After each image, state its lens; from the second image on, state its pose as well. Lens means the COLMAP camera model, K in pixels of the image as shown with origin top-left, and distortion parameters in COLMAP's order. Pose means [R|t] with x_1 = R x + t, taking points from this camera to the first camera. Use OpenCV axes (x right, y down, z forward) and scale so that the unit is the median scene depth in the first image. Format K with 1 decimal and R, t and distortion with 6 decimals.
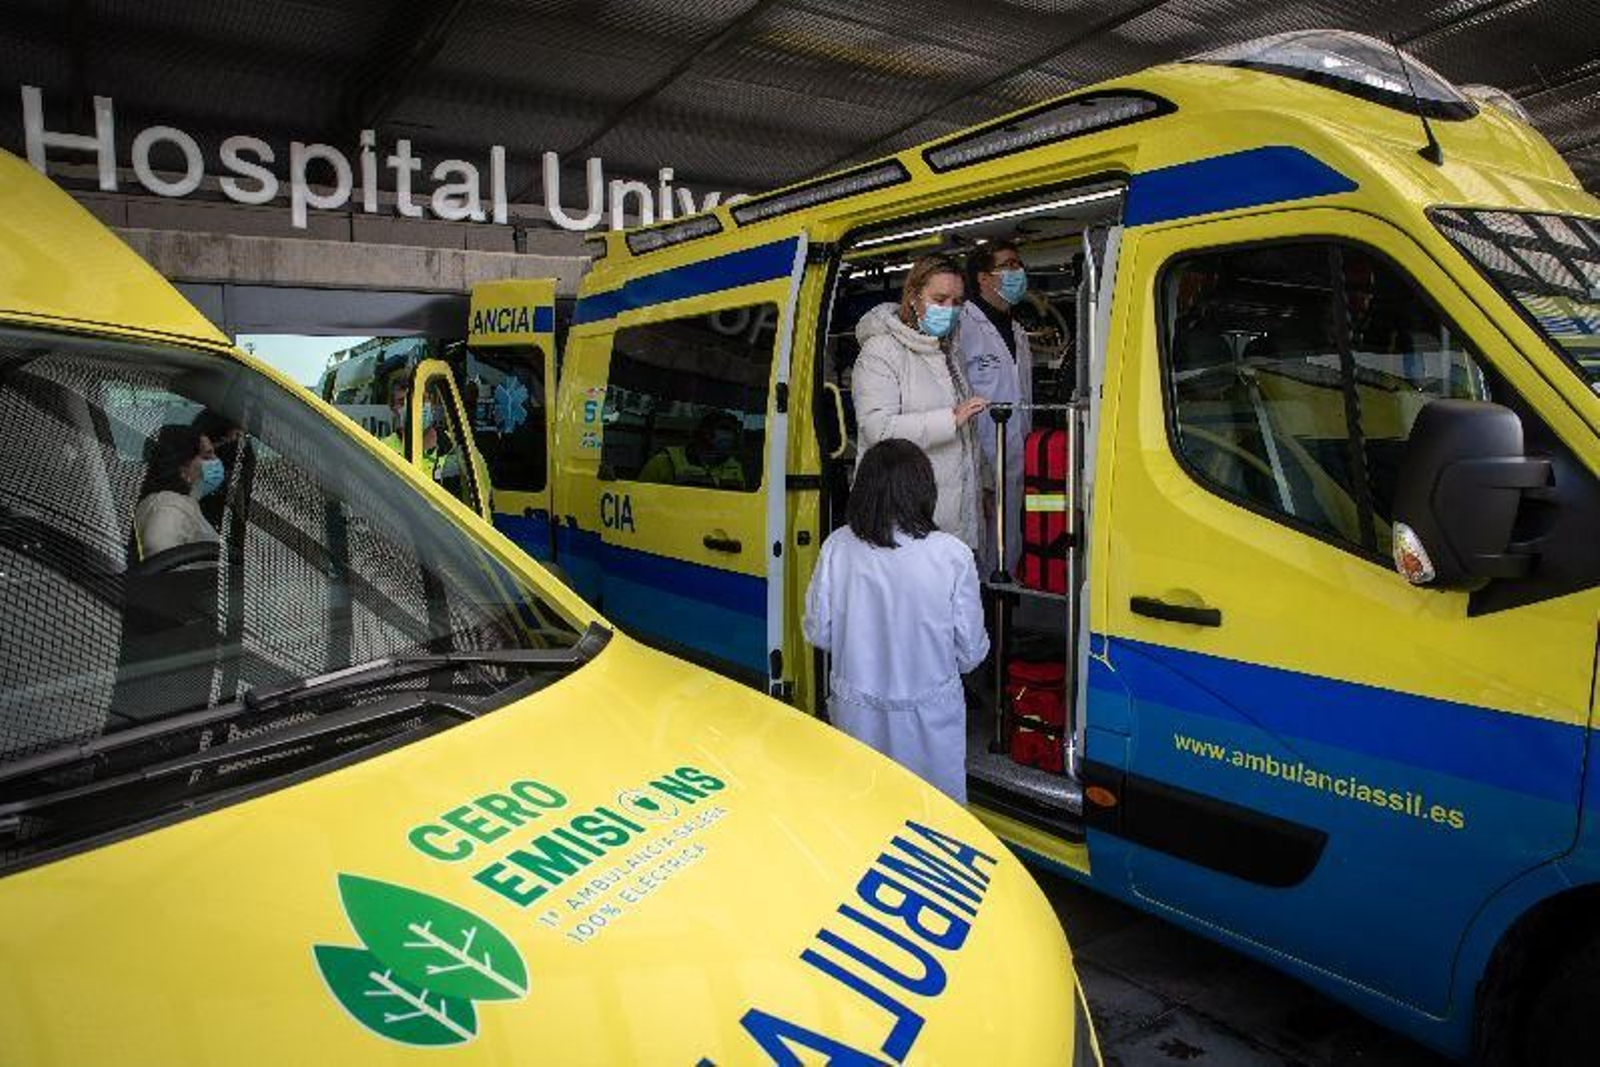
lens RADIAL K [[1103.2, 0, 800.0], [0, 1103.2, 533.5], [0, 0, 1]] dist [-0.154256, 0.117873]
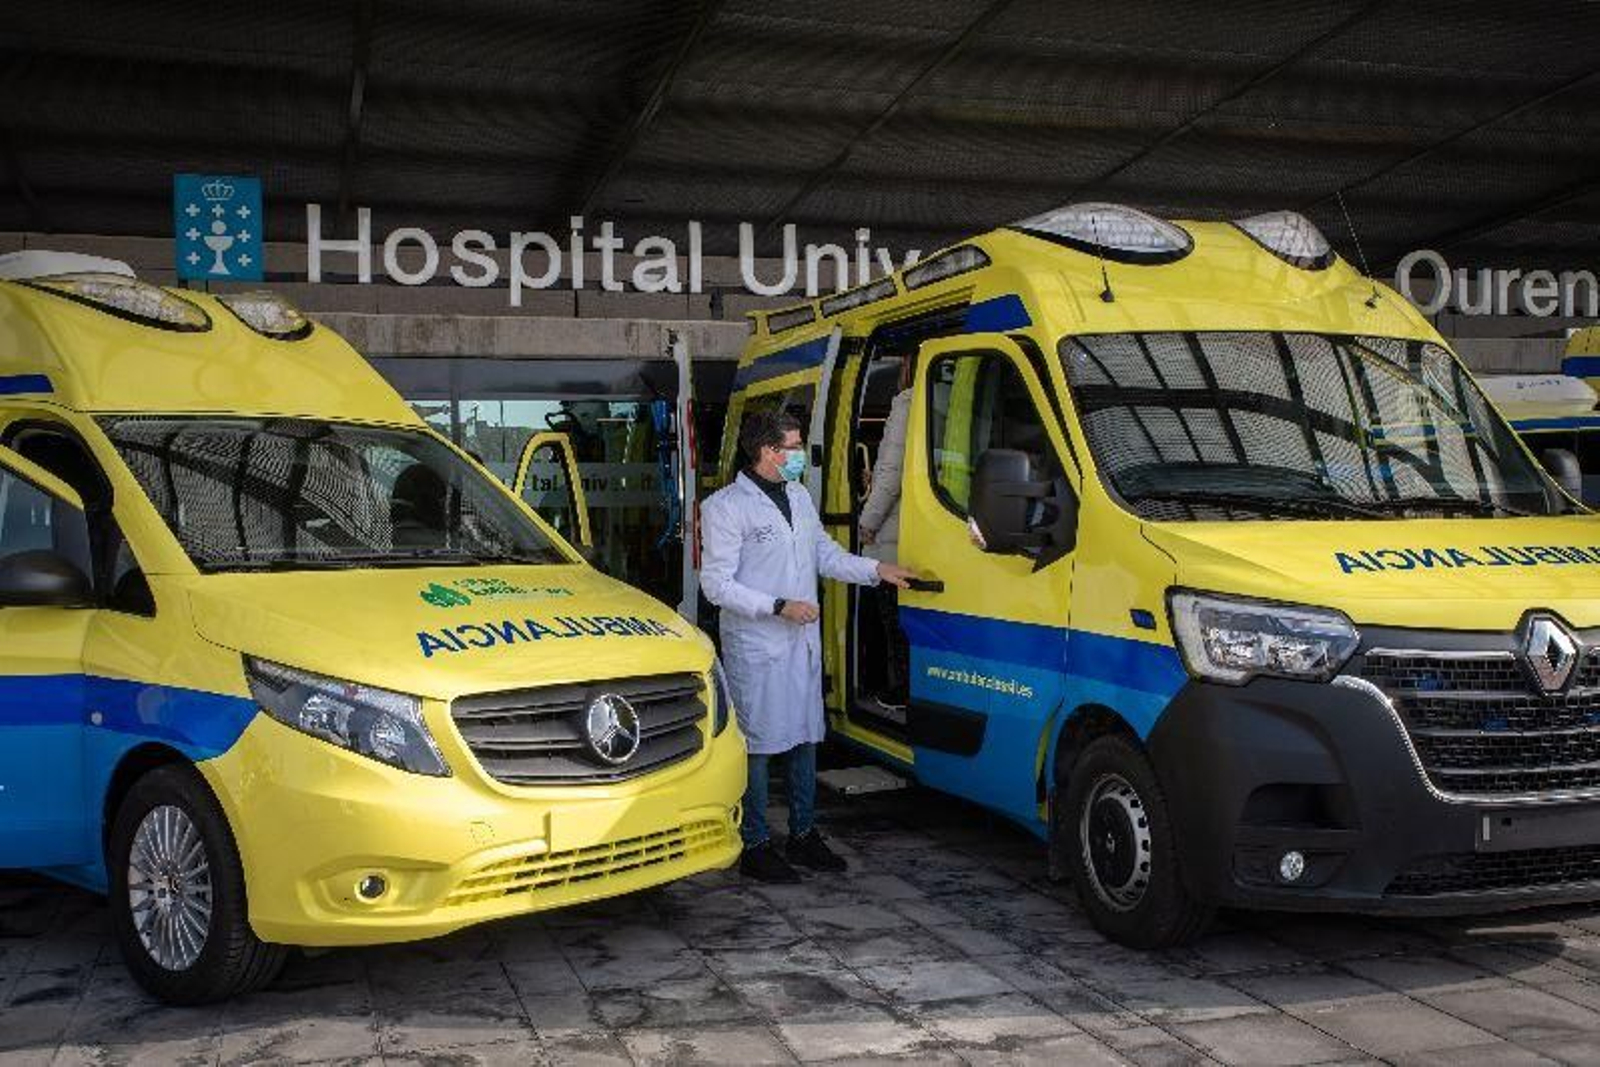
lens RADIAL K [[1813.7, 0, 800.0], [0, 1813.7, 533.5], [0, 0, 1]] dist [0.095131, -0.017896]
pose [[0.945077, 0.007808, -0.326755, 0.462564], [-0.033610, 0.996737, -0.073394, 0.090956], [0.325116, 0.080345, 0.942255, -0.730837]]
